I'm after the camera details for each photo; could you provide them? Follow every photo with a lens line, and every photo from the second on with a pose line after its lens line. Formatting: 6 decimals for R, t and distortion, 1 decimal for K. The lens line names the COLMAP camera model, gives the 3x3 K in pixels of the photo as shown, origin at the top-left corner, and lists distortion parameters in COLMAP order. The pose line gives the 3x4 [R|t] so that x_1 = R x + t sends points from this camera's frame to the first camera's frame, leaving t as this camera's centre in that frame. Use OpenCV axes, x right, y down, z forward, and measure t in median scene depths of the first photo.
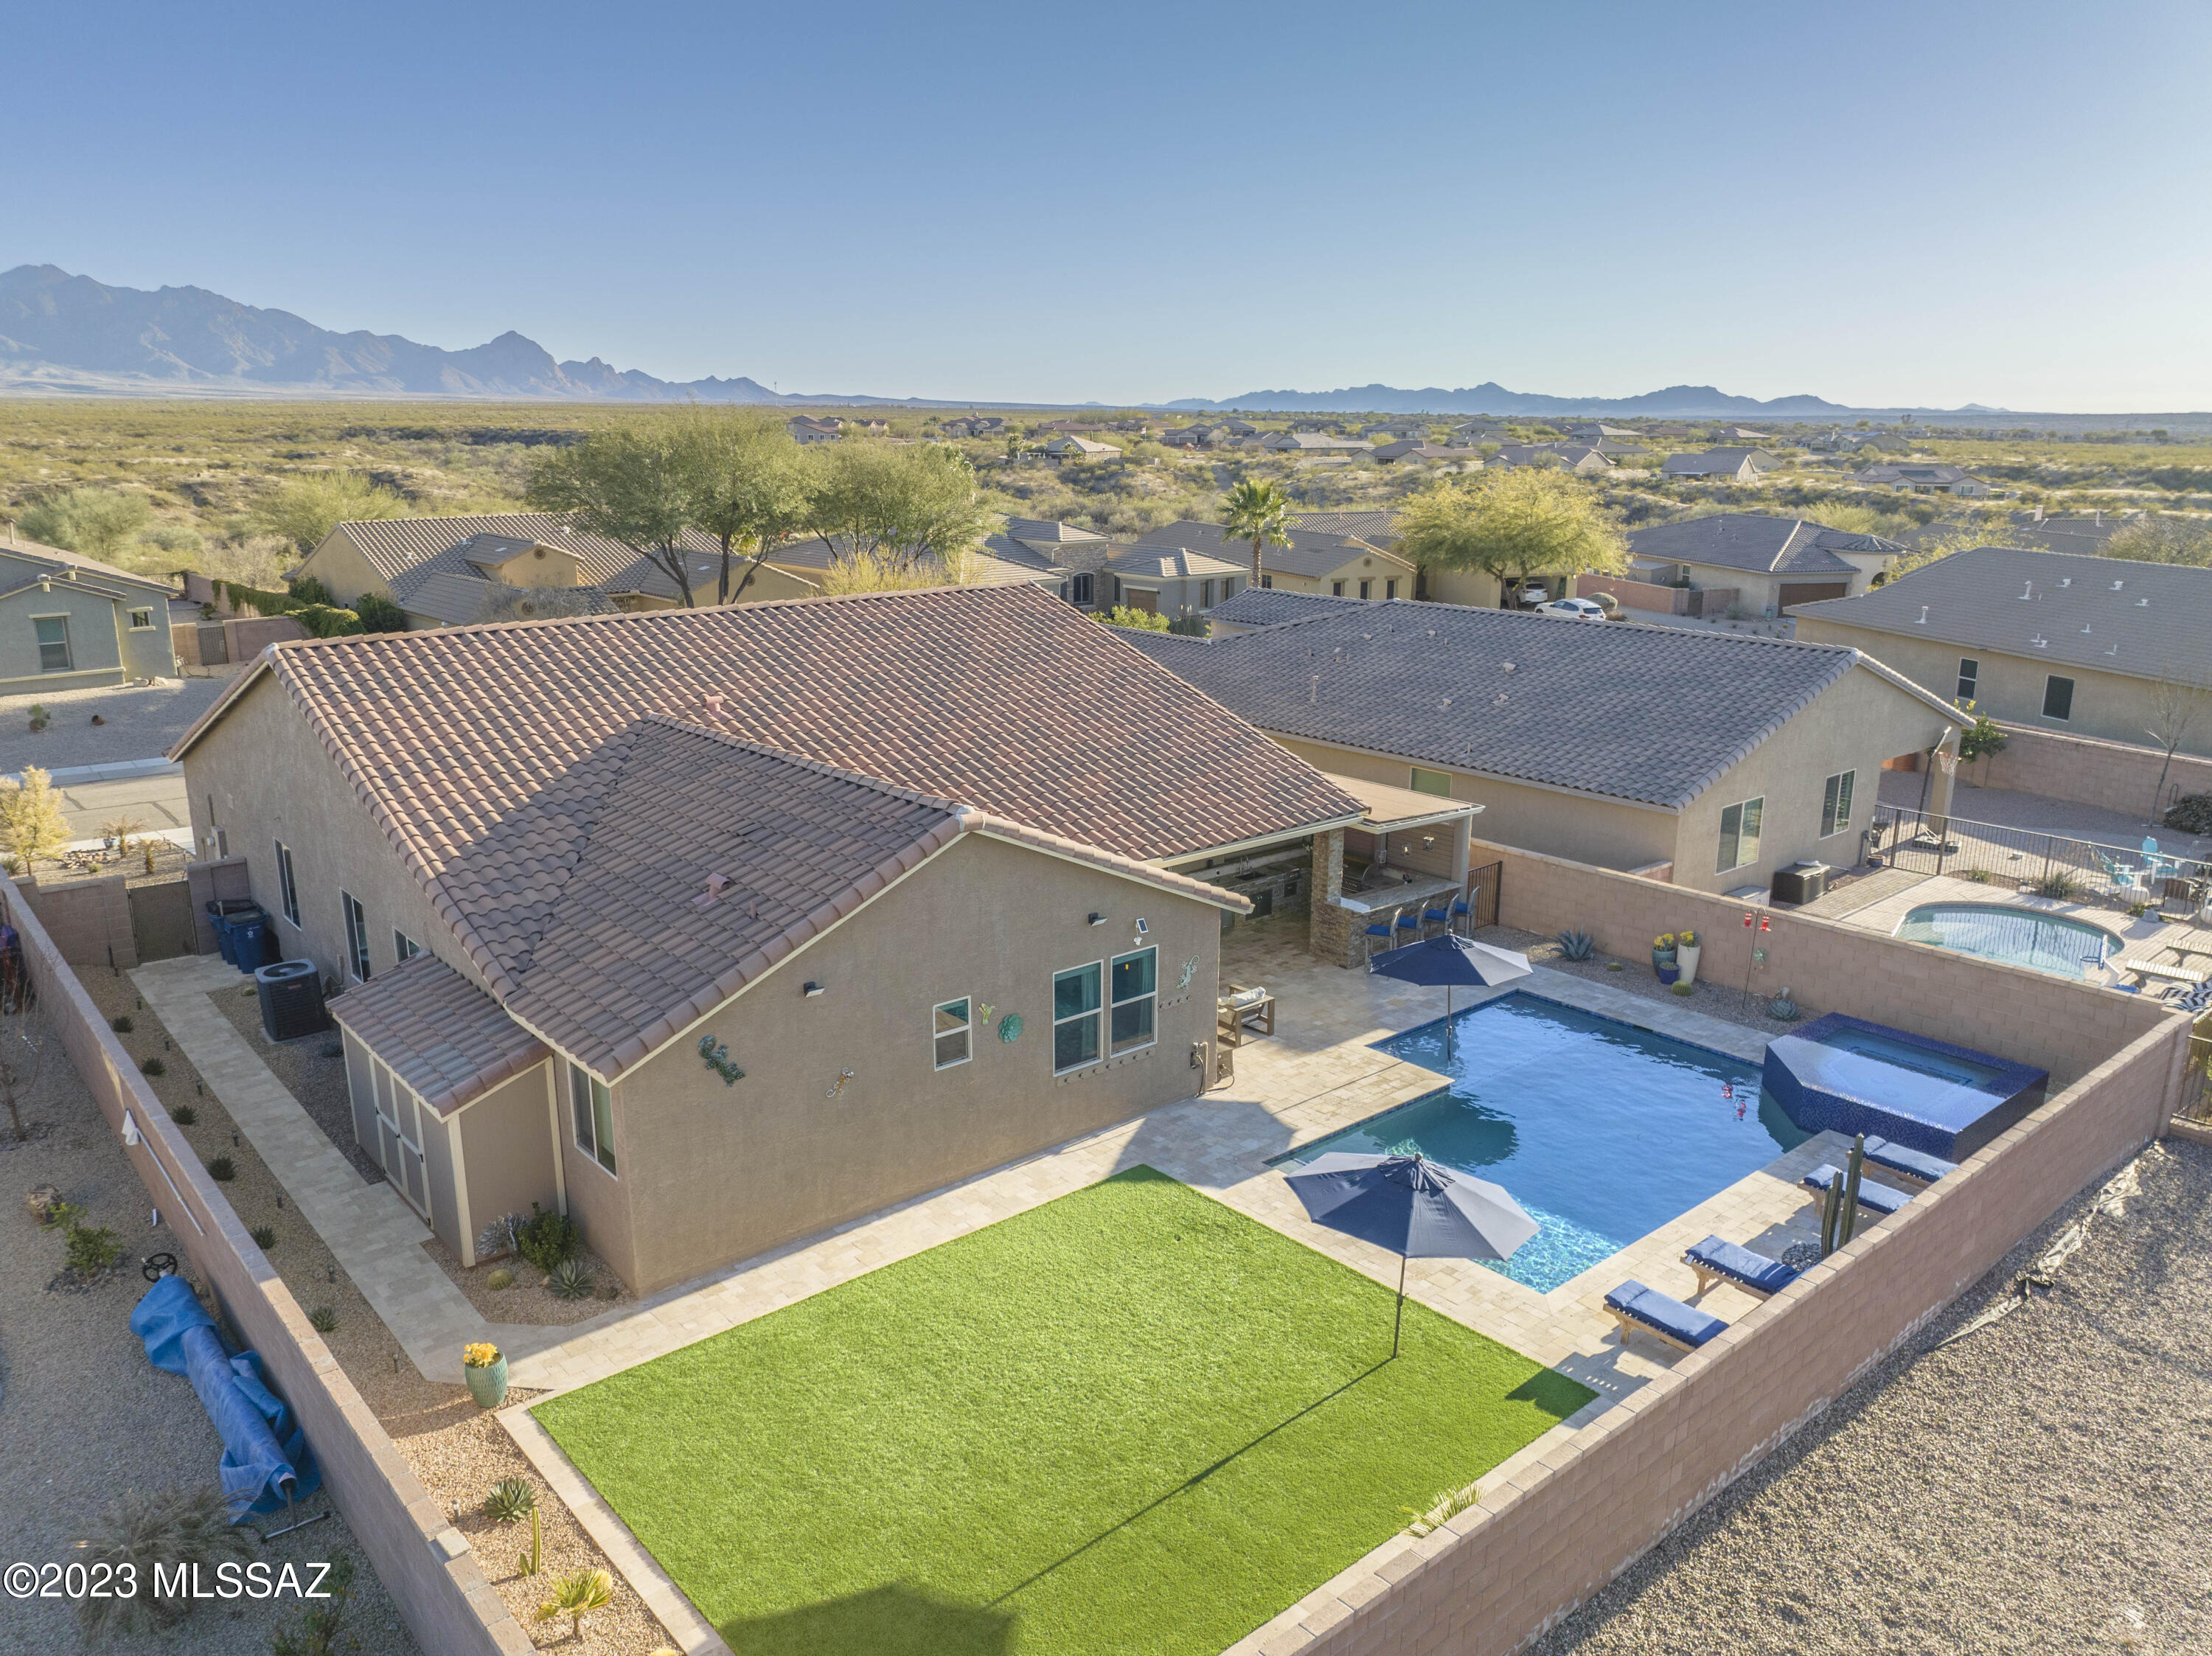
lens RADIAL K [[1579.8, 0, 1115.4], [0, 1579.8, 889.2], [0, 0, 1]] dist [-0.055604, 0.024551]
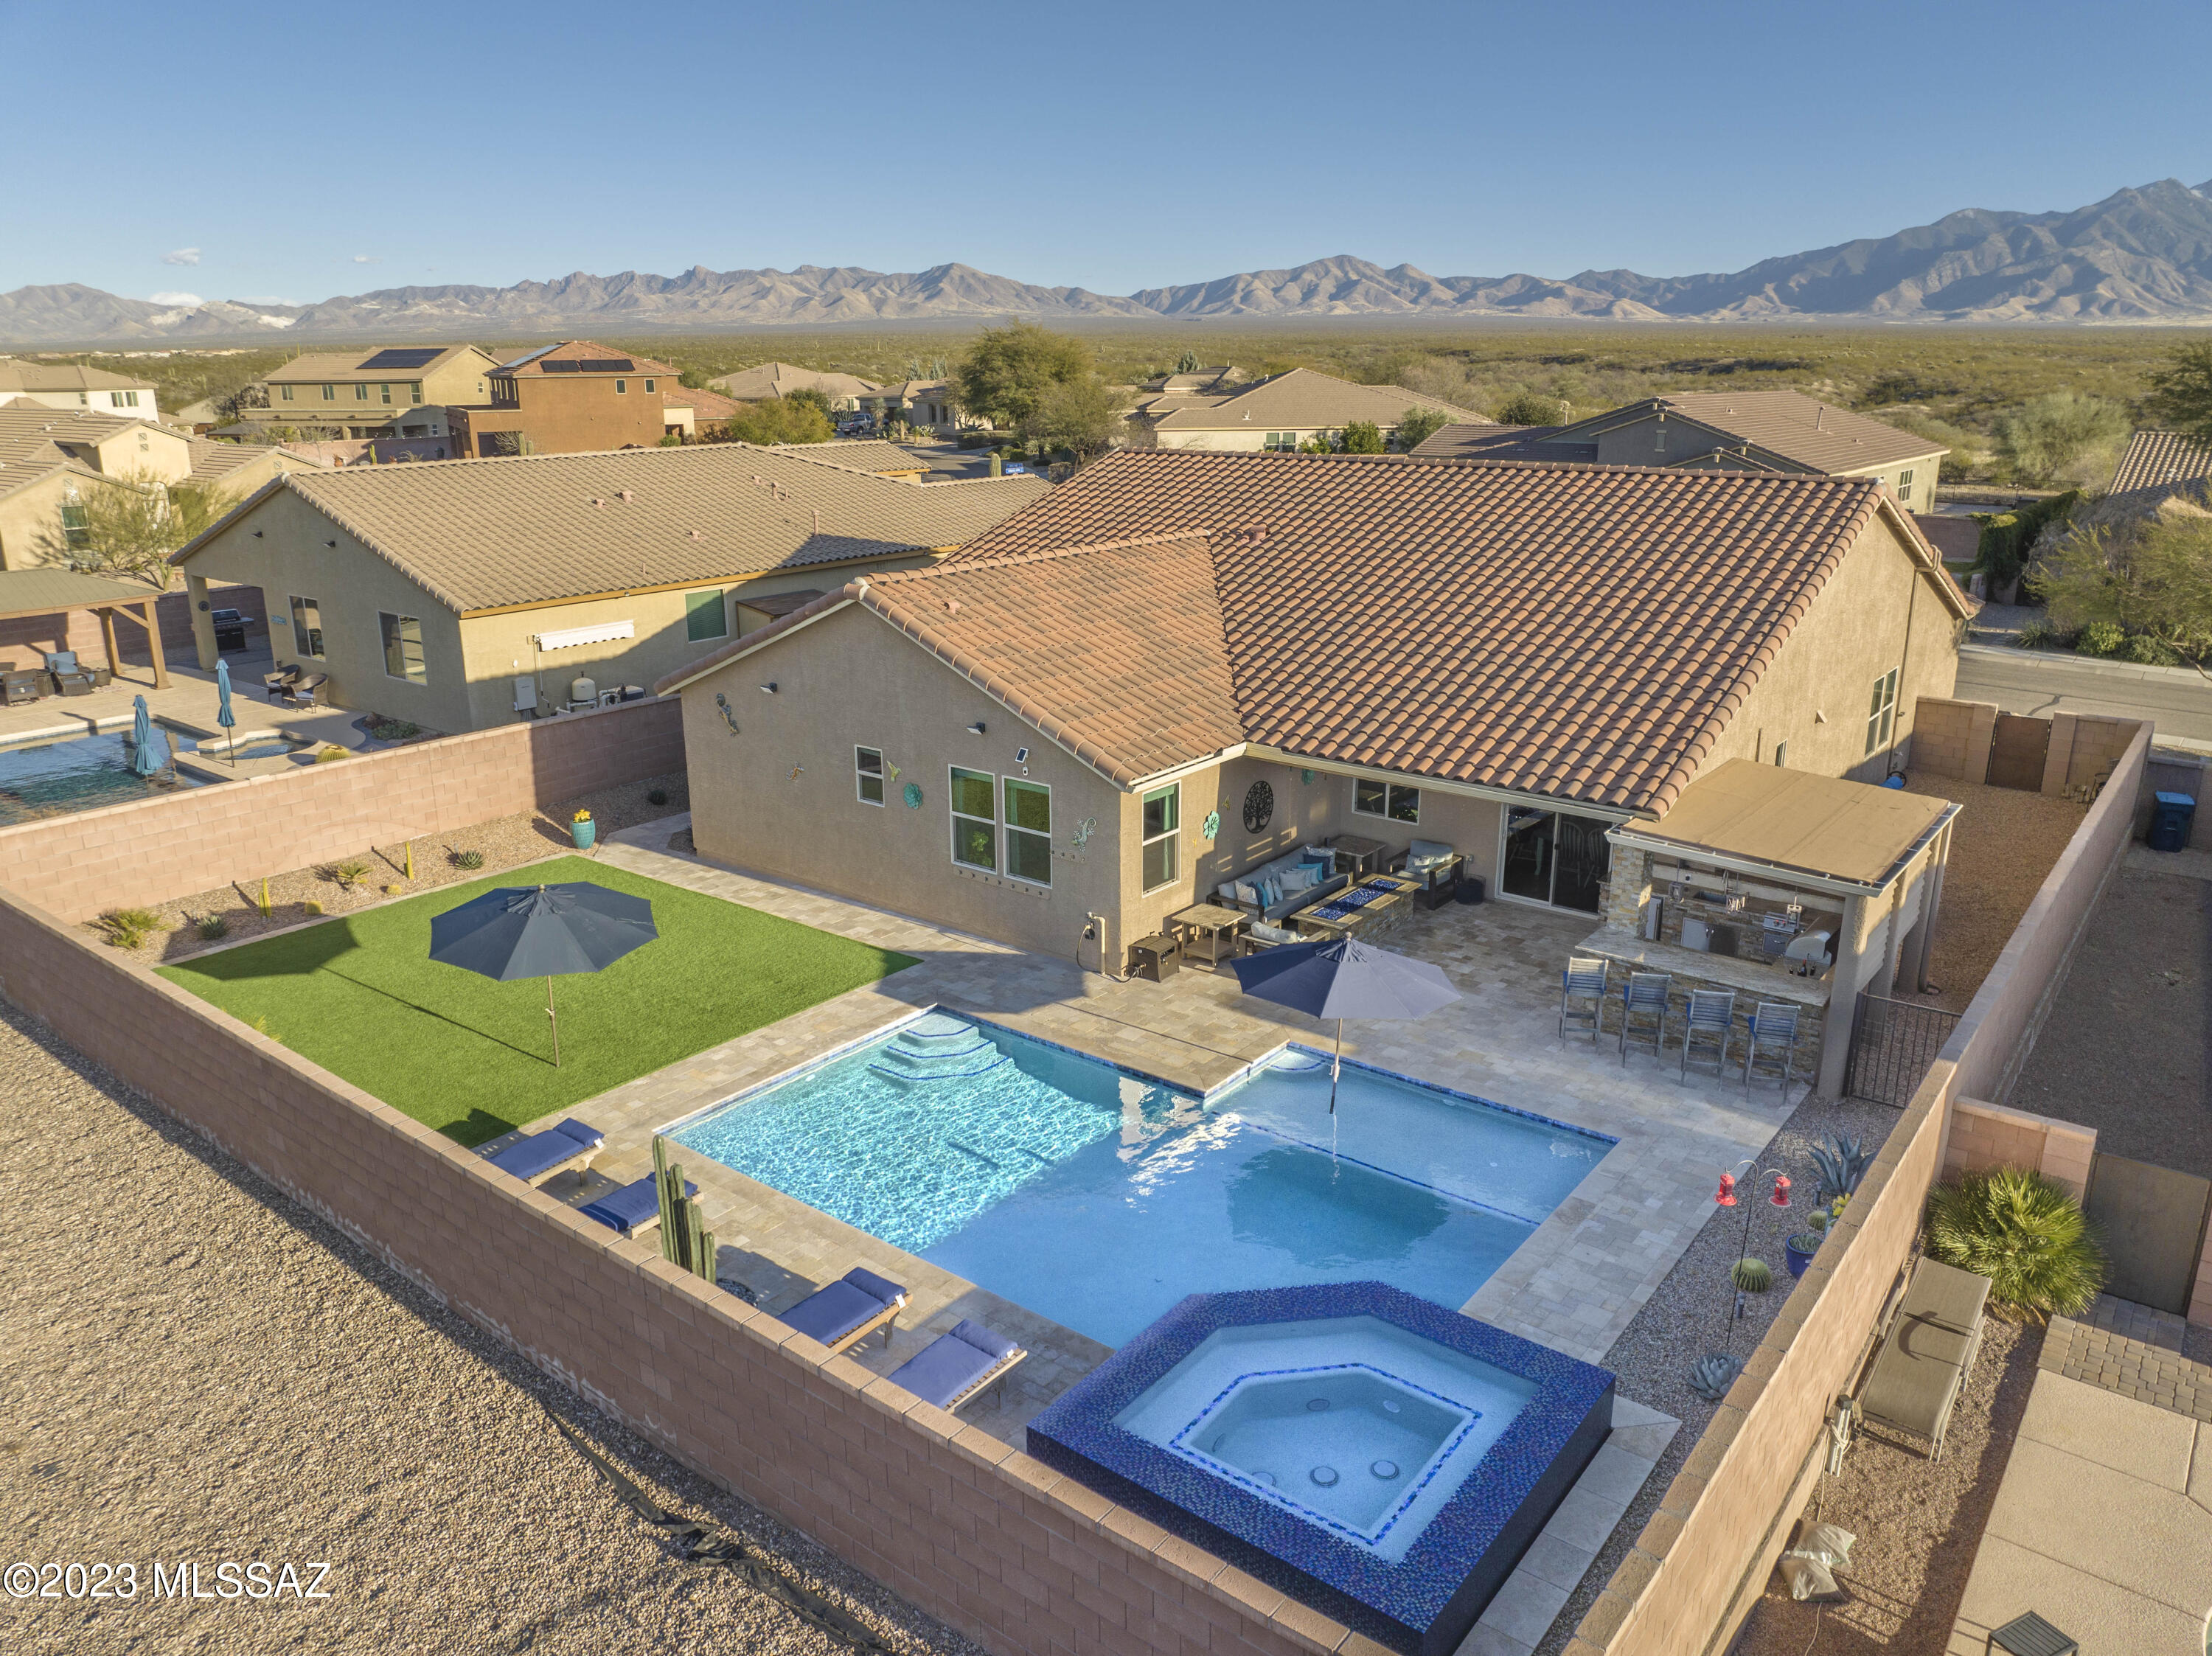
lens RADIAL K [[1579.8, 0, 1083.8], [0, 1579.8, 839.2], [0, 0, 1]] dist [-0.055604, 0.024551]
pose [[0.181561, 0.282598, -0.941899, 0.385760], [-0.272927, 0.934671, 0.227819, -0.064798], [0.944747, 0.215706, 0.246828, 0.319916]]
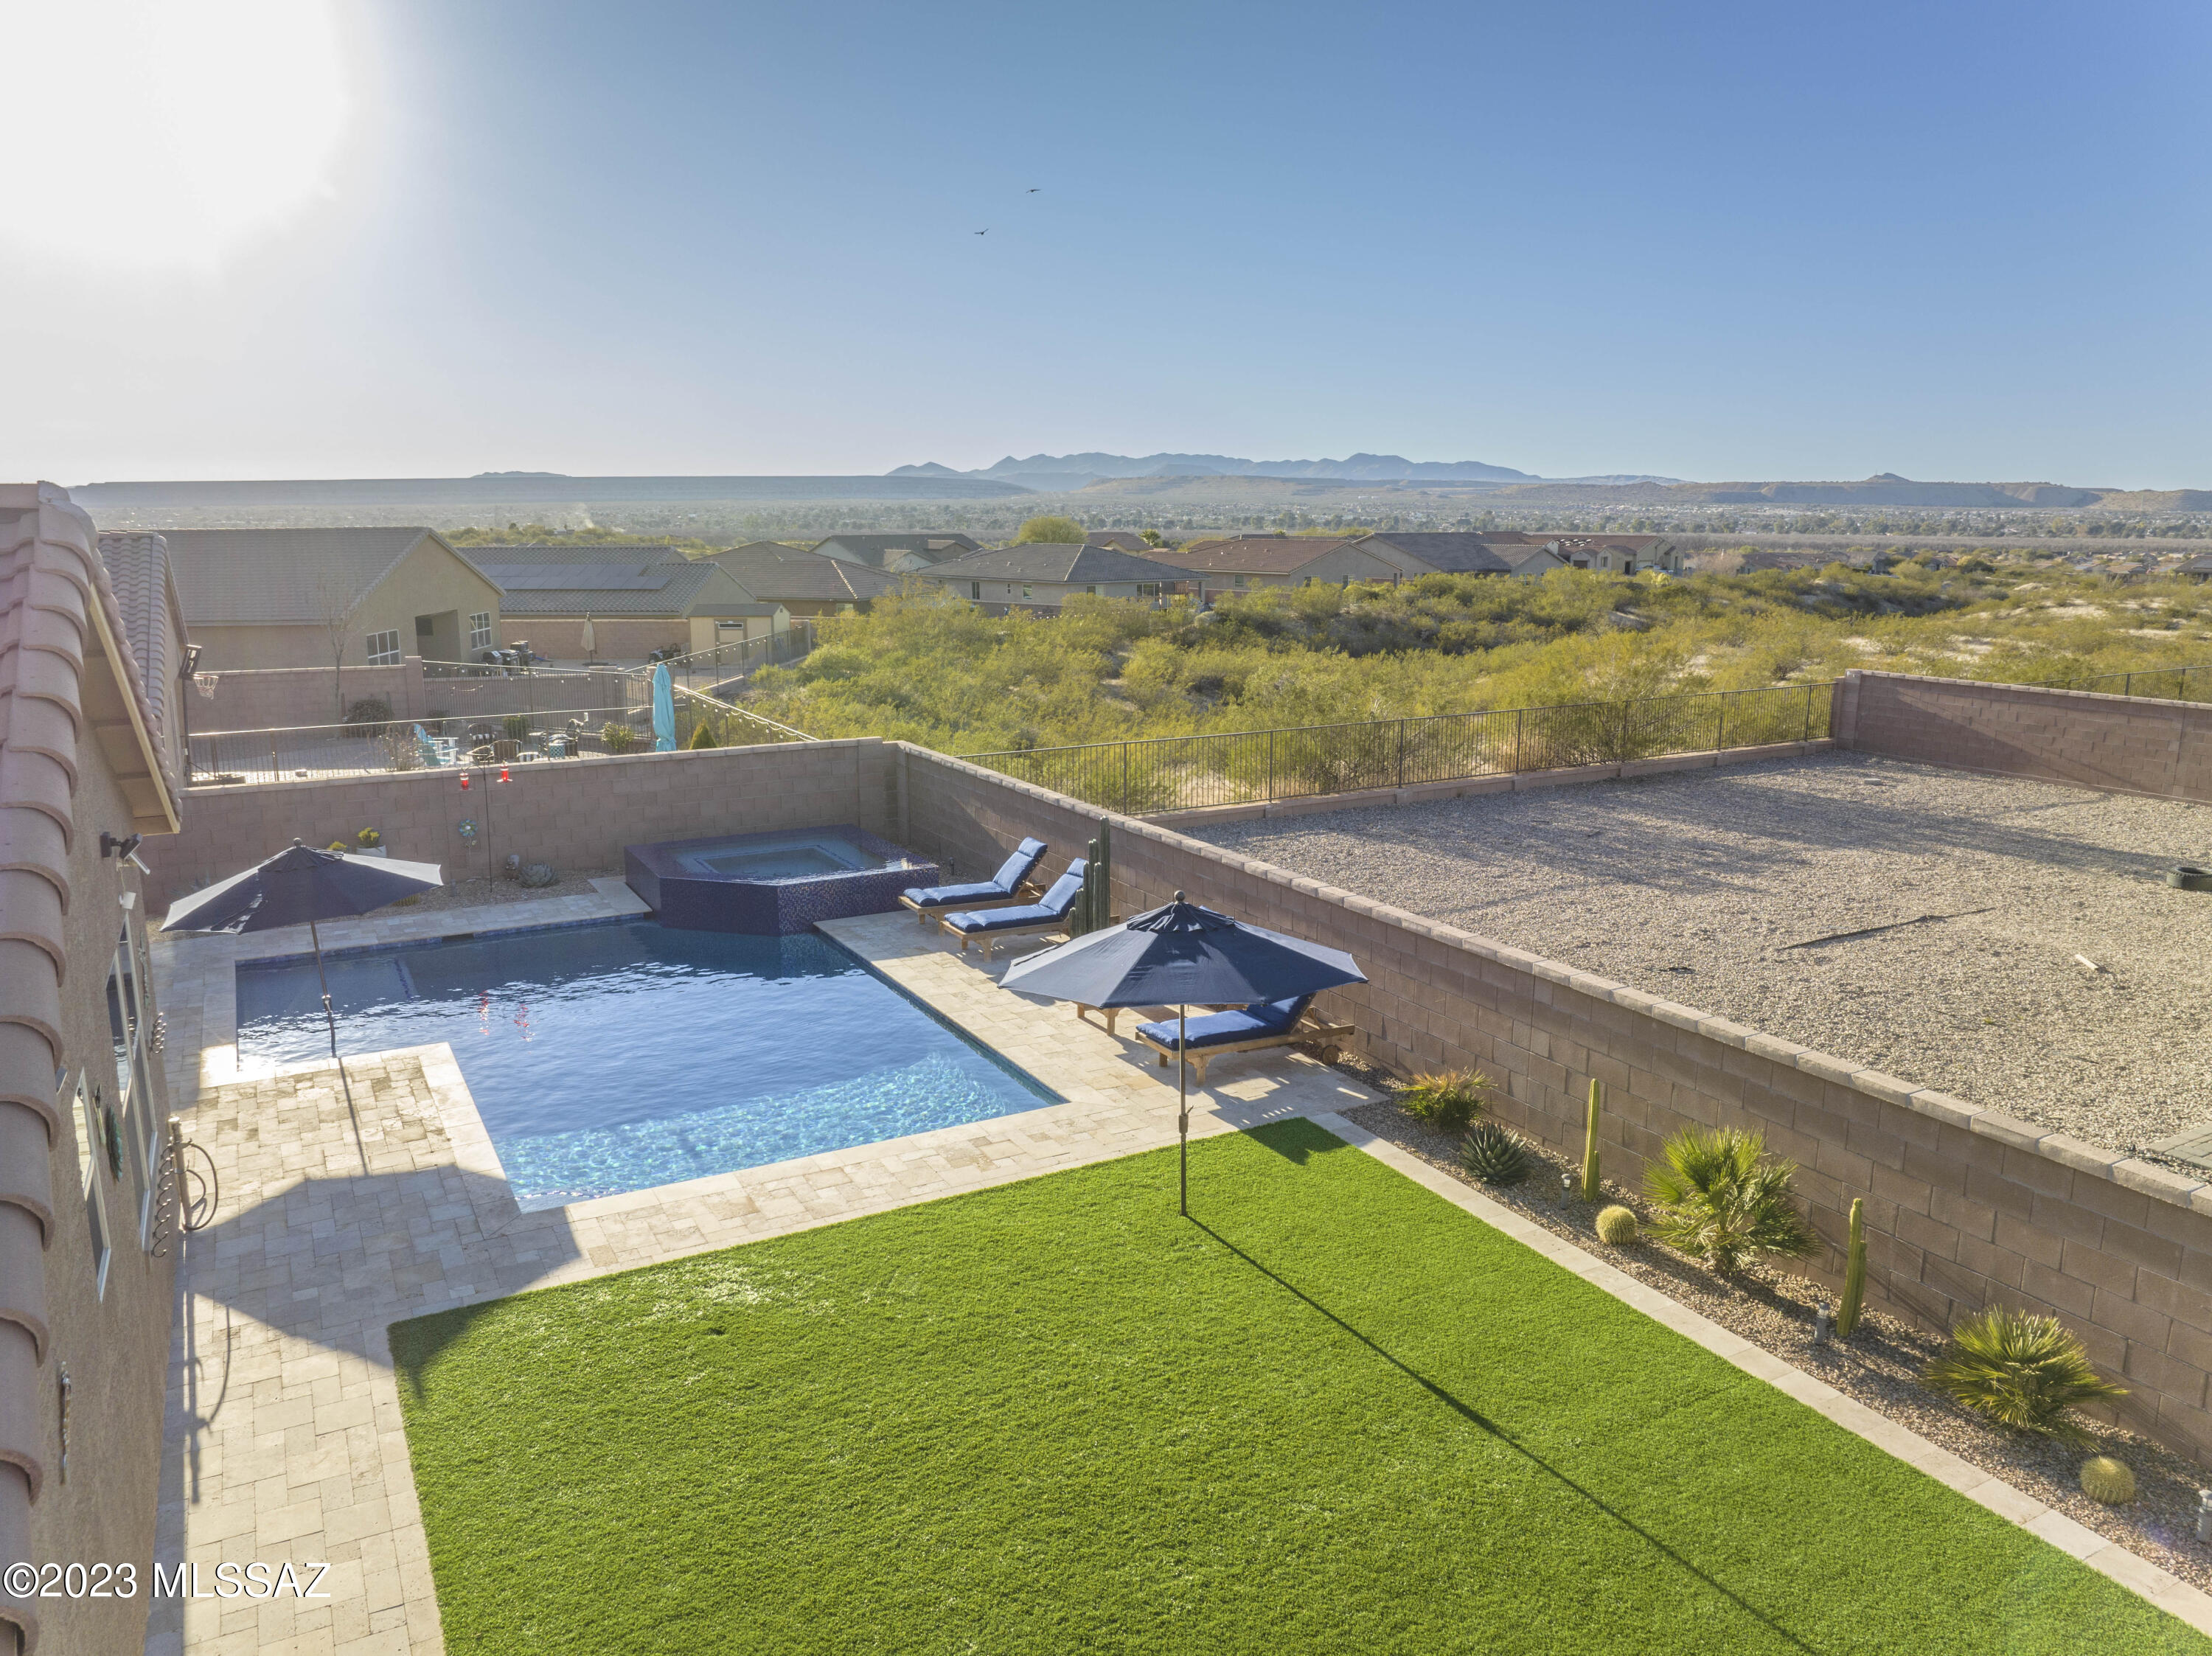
lens RADIAL K [[1579.8, 0, 1101.7], [0, 1579.8, 823.4], [0, 0, 1]] dist [-0.055604, 0.024551]
pose [[0.207130, -0.195488, 0.958583, -0.133198], [0.286839, 0.948906, 0.131535, 0.013870], [-0.935318, 0.247715, 0.252620, 0.253964]]
